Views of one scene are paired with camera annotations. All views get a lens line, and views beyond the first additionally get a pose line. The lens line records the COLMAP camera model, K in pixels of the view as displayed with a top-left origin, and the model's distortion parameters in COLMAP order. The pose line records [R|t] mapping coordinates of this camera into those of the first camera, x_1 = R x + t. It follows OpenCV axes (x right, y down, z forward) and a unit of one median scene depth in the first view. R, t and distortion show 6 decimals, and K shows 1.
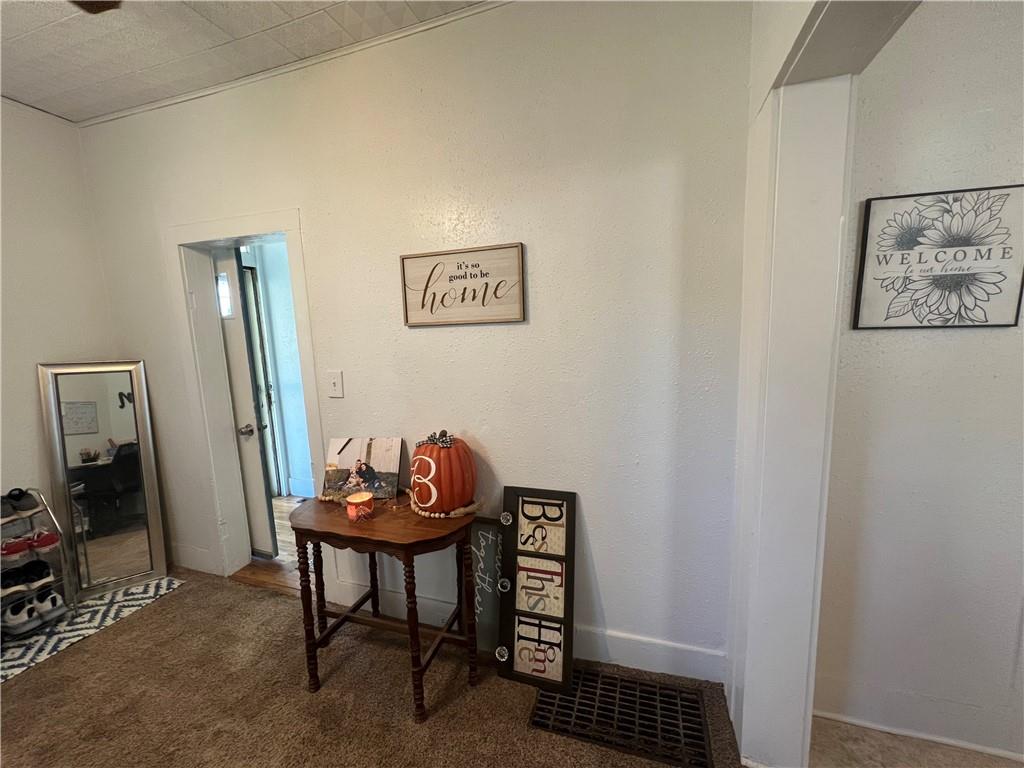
lens RADIAL K [[409.1, 0, 511.2], [0, 409.1, 384.3], [0, 0, 1]] dist [-0.001419, 0.000747]
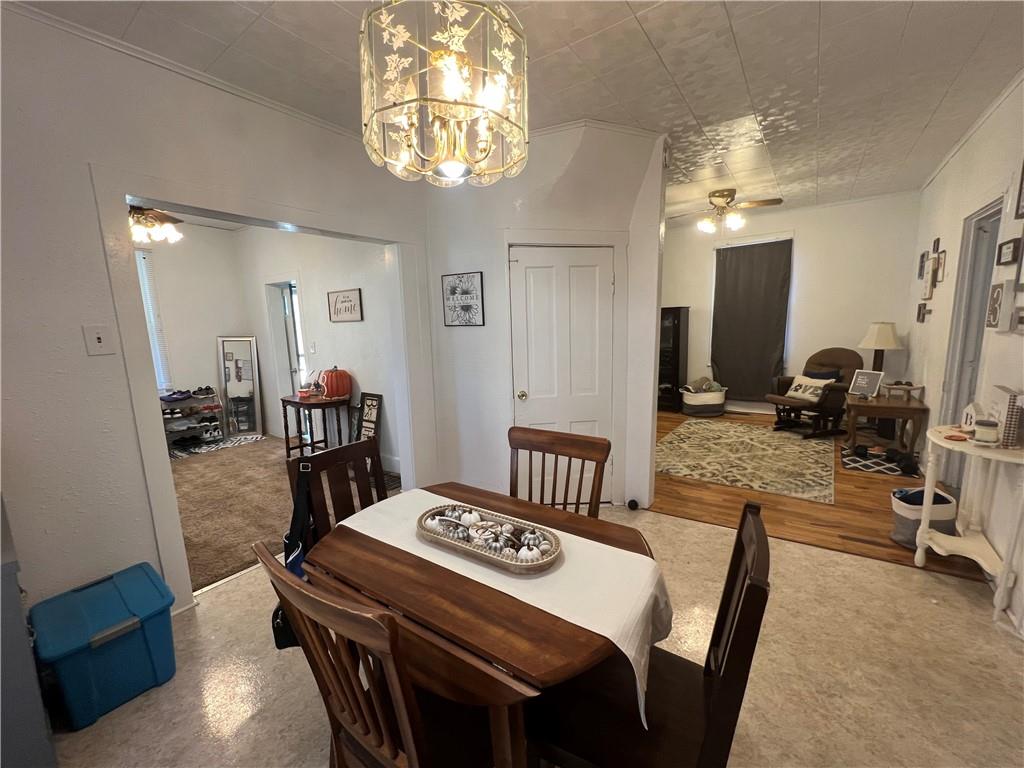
lens RADIAL K [[409.1, 0, 511.2], [0, 409.1, 384.3], [0, 0, 1]] dist [-0.001419, 0.000747]
pose [[0.954098, 0.053968, -0.294593, 1.505590], [-0.045867, 0.998357, 0.034345, 0.089768], [0.295962, -0.019257, 0.955006, -0.974598]]
